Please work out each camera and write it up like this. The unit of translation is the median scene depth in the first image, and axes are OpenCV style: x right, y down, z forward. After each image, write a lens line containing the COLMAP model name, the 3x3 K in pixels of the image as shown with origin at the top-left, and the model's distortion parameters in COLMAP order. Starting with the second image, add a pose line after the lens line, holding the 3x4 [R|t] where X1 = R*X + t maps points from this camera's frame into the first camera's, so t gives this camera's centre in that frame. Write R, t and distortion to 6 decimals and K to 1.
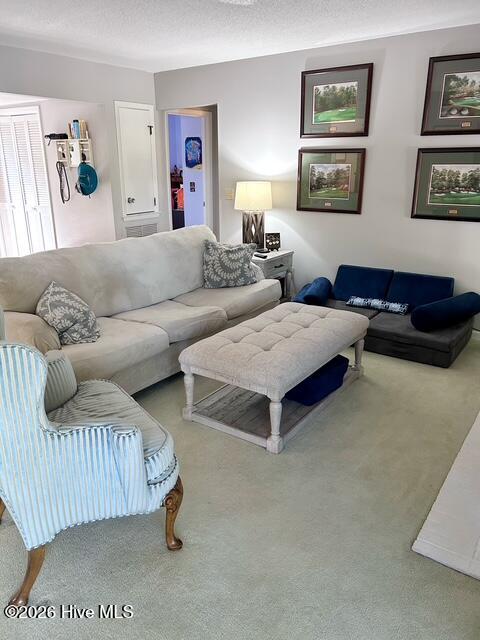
lens RADIAL K [[487.0, 0, 240.0], [0, 487.0, 320.0], [0, 0, 1]] dist [0.025967, -0.001397]
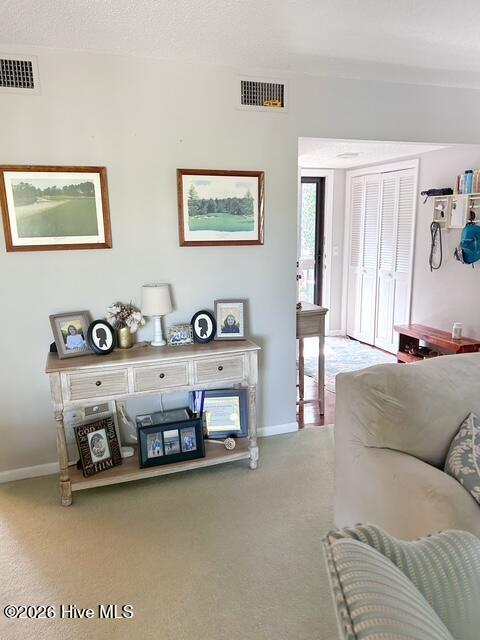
lens RADIAL K [[487.0, 0, 240.0], [0, 487.0, 320.0], [0, 0, 1]] dist [0.025967, -0.001397]
pose [[0.820899, 0.104077, -0.561510, -0.162423], [-0.163312, 0.984973, -0.056186, -0.064081], [0.547225, 0.137824, 0.825560, 0.173028]]
